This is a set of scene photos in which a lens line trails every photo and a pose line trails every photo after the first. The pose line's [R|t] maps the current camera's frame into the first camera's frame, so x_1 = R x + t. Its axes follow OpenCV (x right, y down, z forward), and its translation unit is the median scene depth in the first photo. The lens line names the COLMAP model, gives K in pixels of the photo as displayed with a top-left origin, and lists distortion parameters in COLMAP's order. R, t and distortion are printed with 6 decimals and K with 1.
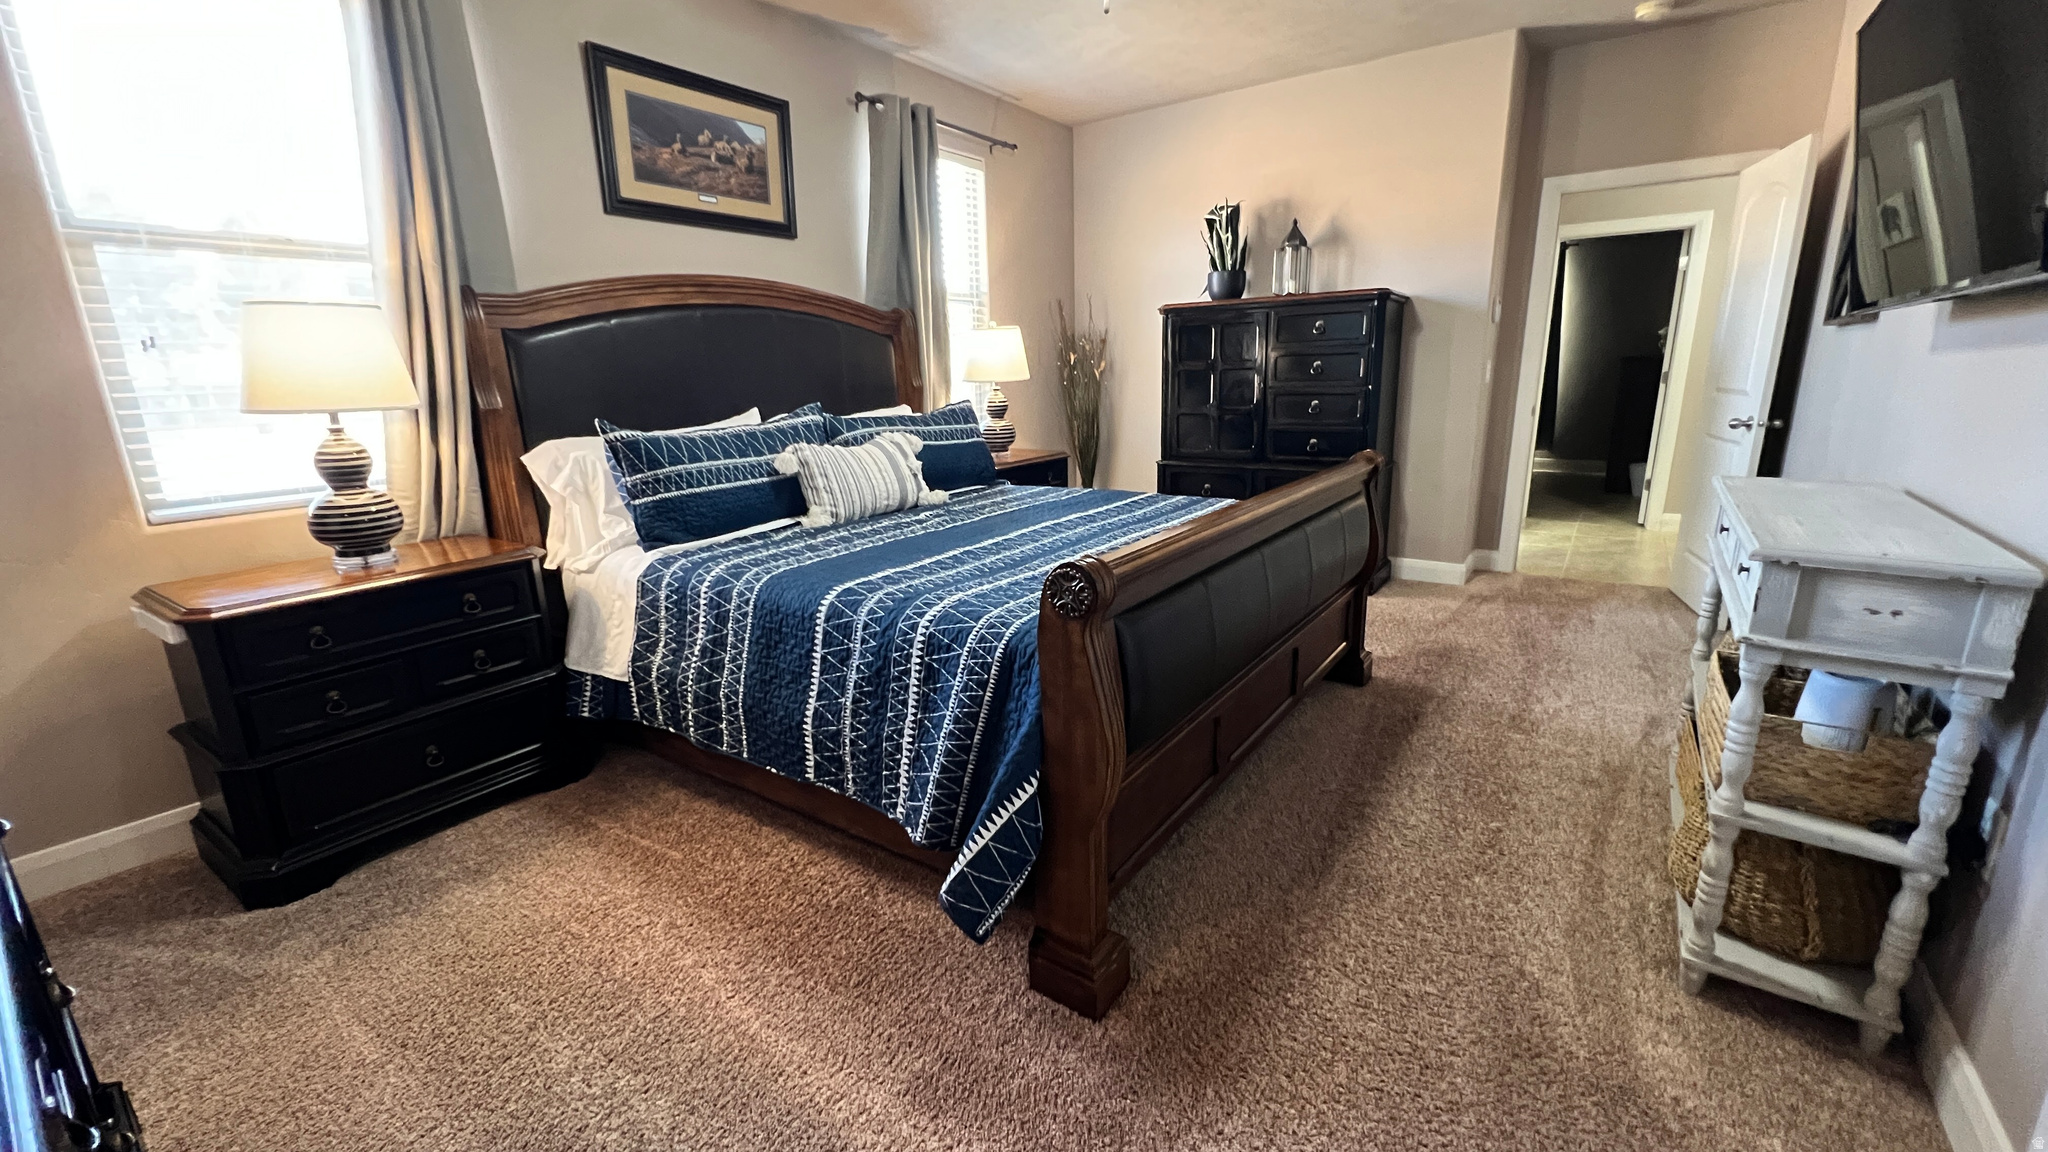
lens RADIAL K [[819.3, 0, 1031.2], [0, 819.3, 567.0], [0, 0, 1]] dist [-0.002769, -0.000075]
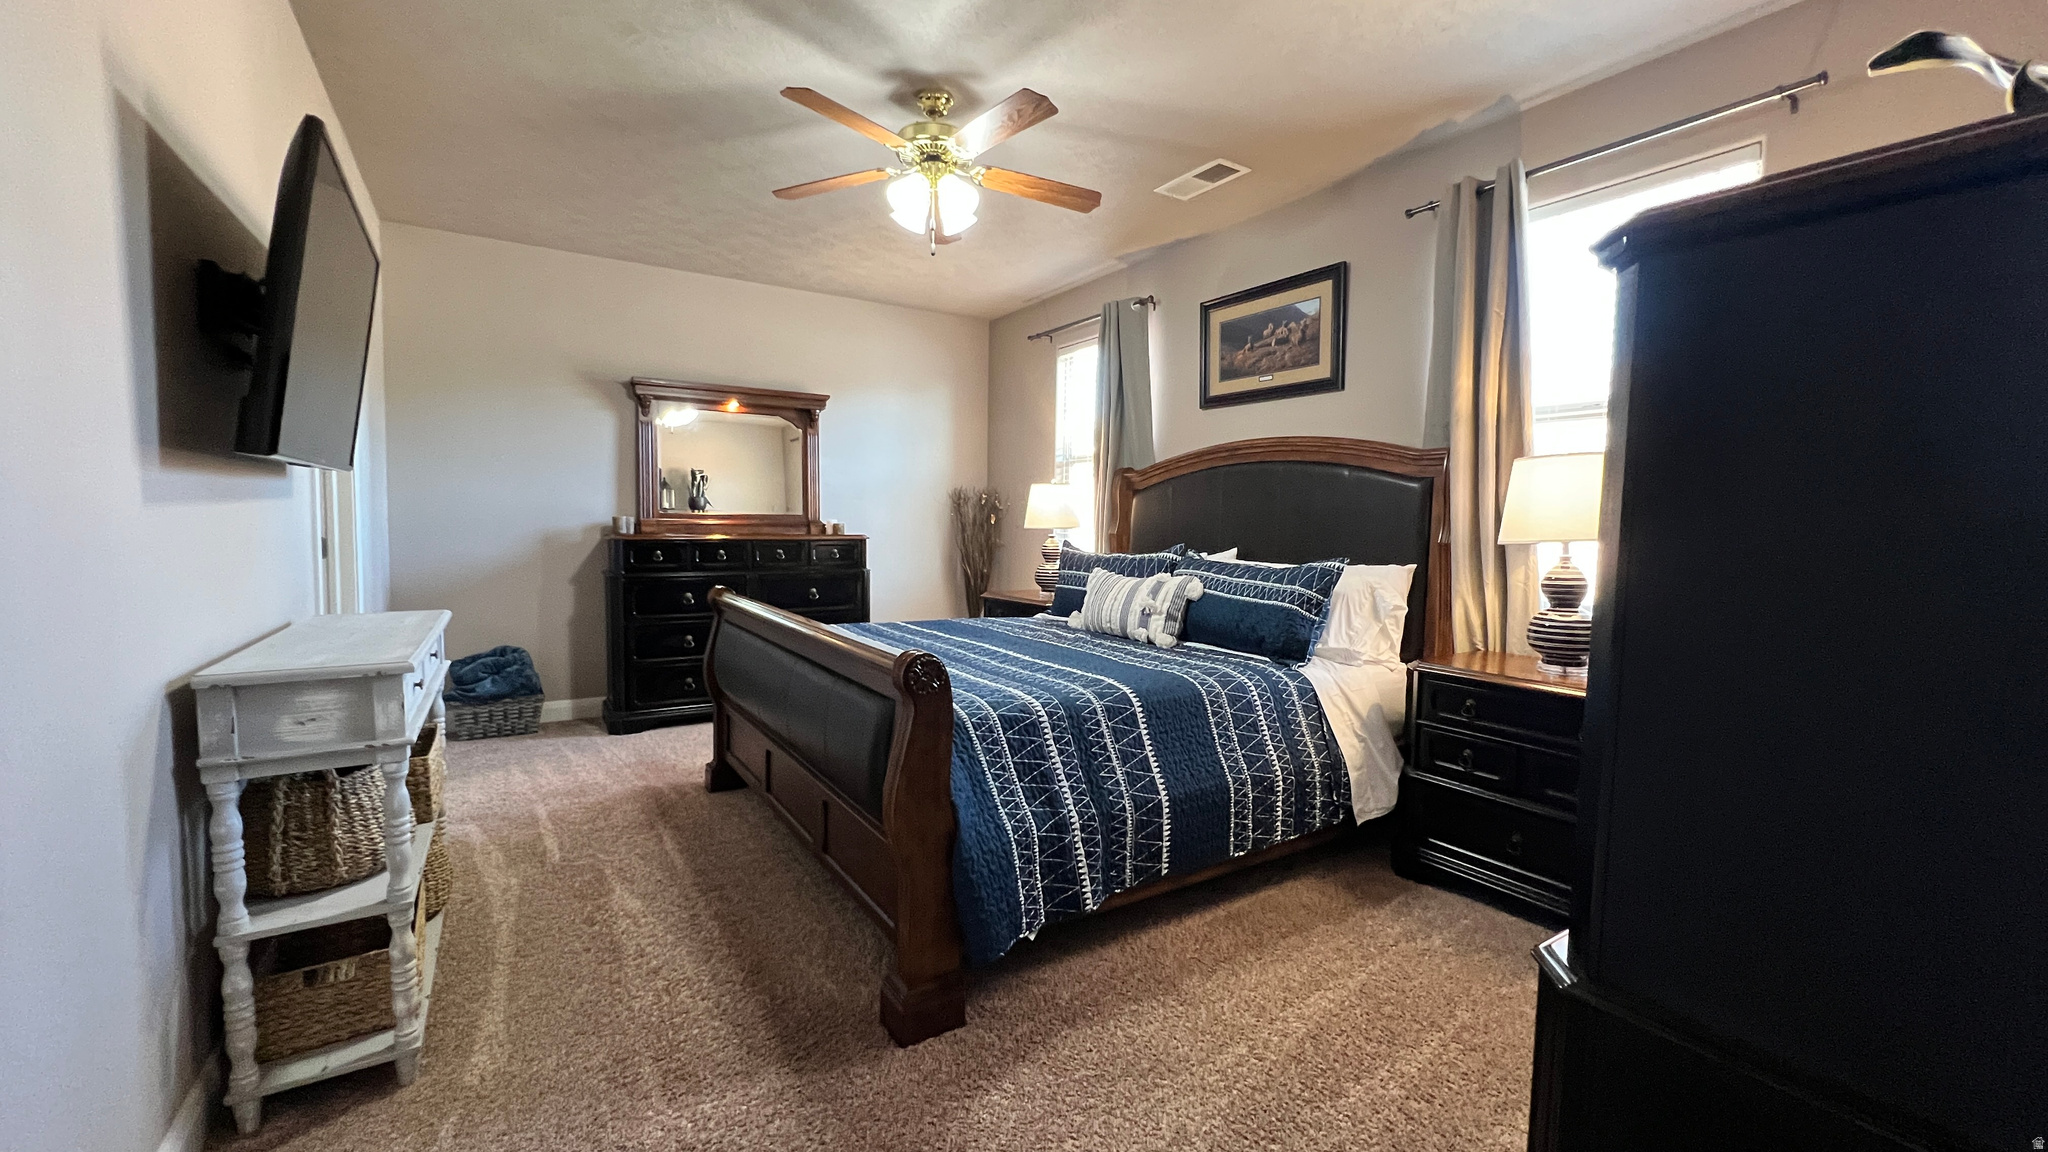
lens RADIAL K [[819.3, 0, 1032.6], [0, 819.3, 573.8], [0, 0, 1]] dist [-0.002769, -0.000075]
pose [[-0.353050, 0.088126, -0.931445, 0.862380], [-0.220067, 0.959801, 0.174222, -0.297440], [0.909355, 0.266490, -0.319464, 1.118676]]
